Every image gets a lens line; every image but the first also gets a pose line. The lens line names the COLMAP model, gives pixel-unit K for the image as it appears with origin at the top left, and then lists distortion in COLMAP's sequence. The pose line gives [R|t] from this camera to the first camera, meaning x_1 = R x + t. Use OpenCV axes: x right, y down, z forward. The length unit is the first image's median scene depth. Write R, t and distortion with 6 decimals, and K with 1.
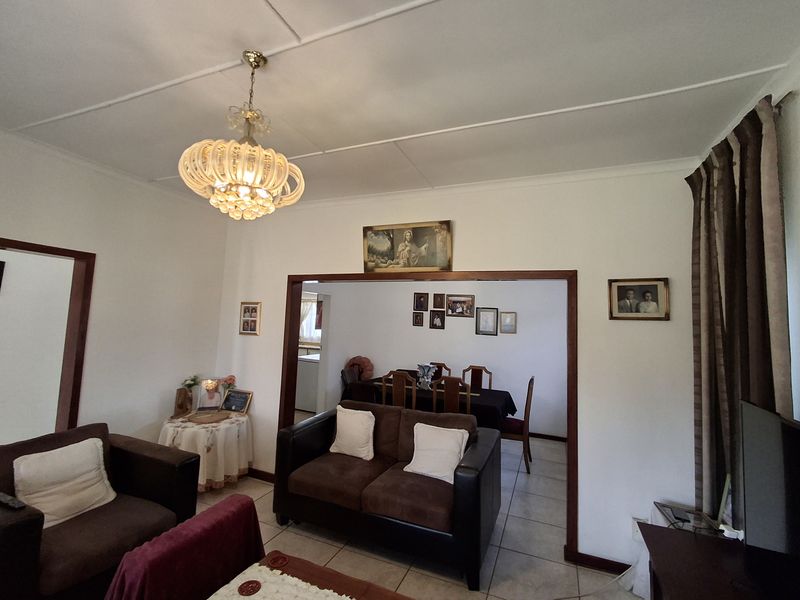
lens RADIAL K [[364.5, 0, 403.3], [0, 364.5, 287.4], [0, 0, 1]] dist [0.002320, -0.007998]
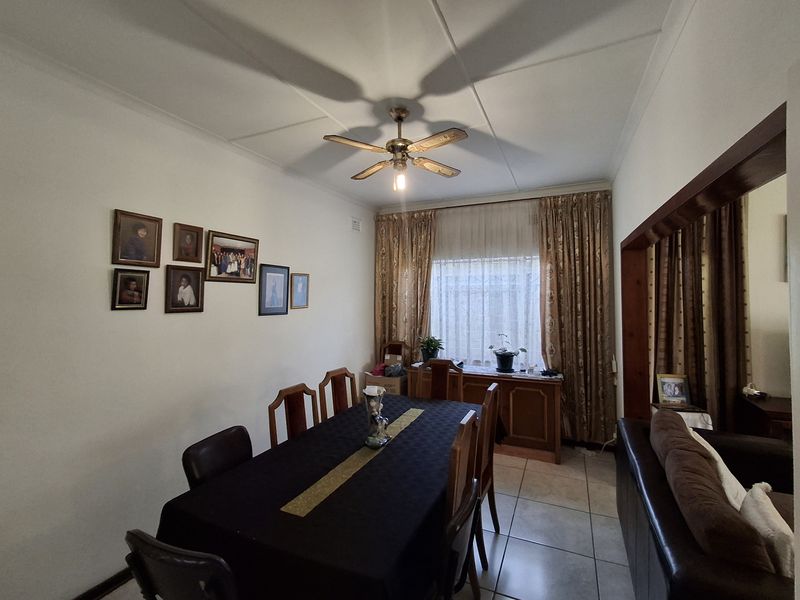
lens RADIAL K [[364.8, 0, 400.9], [0, 364.8, 286.2], [0, 0, 1]] dist [-0.004168, -0.001235]
pose [[0.037058, -0.020984, 0.999093, -0.531519], [-0.083114, 0.996251, 0.024007, 0.099172], [-0.995851, -0.083928, 0.035175, 1.344387]]
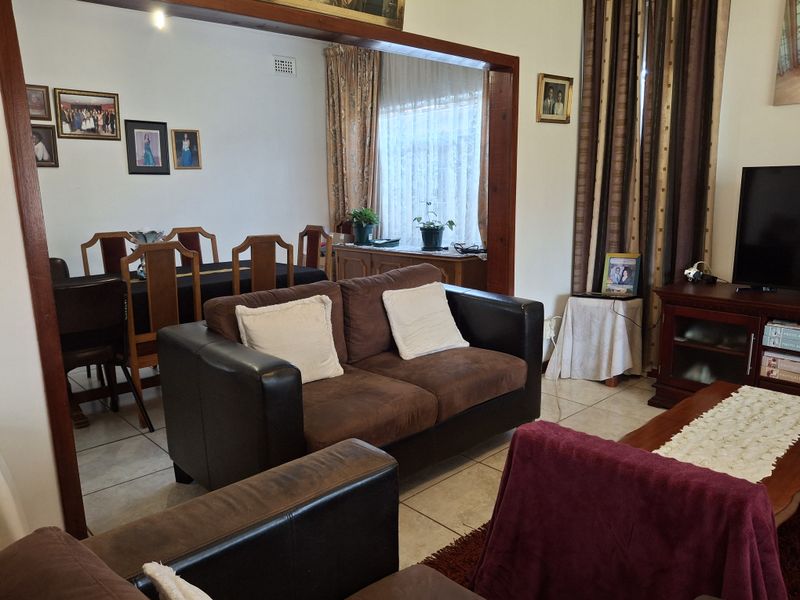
lens RADIAL K [[592.9, 0, 400.0], [0, 592.9, 300.0], [0, 0, 1]] dist [0.072688, -0.119901]
pose [[0.414797, -0.219573, 0.883024, -0.732435], [-0.042926, 0.964645, 0.260033, 0.109088], [-0.908901, -0.145765, 0.390706, 0.510040]]
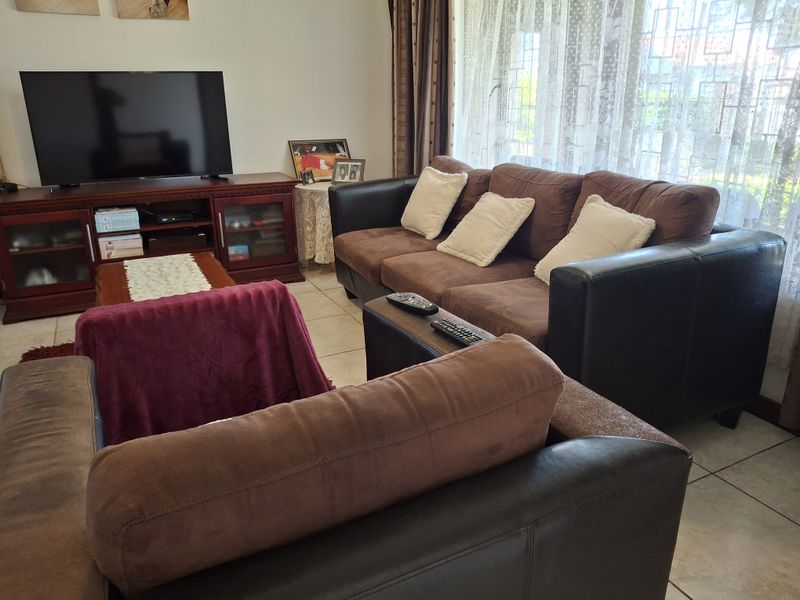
lens RADIAL K [[592.9, 0, 400.0], [0, 592.9, 300.0], [0, 0, 1]] dist [0.072688, -0.119901]
pose [[-0.759085, -0.240840, 0.604803, -0.774160], [-0.074377, 0.955050, 0.286964, 0.161104], [-0.646729, 0.172847, -0.742876, 0.807909]]
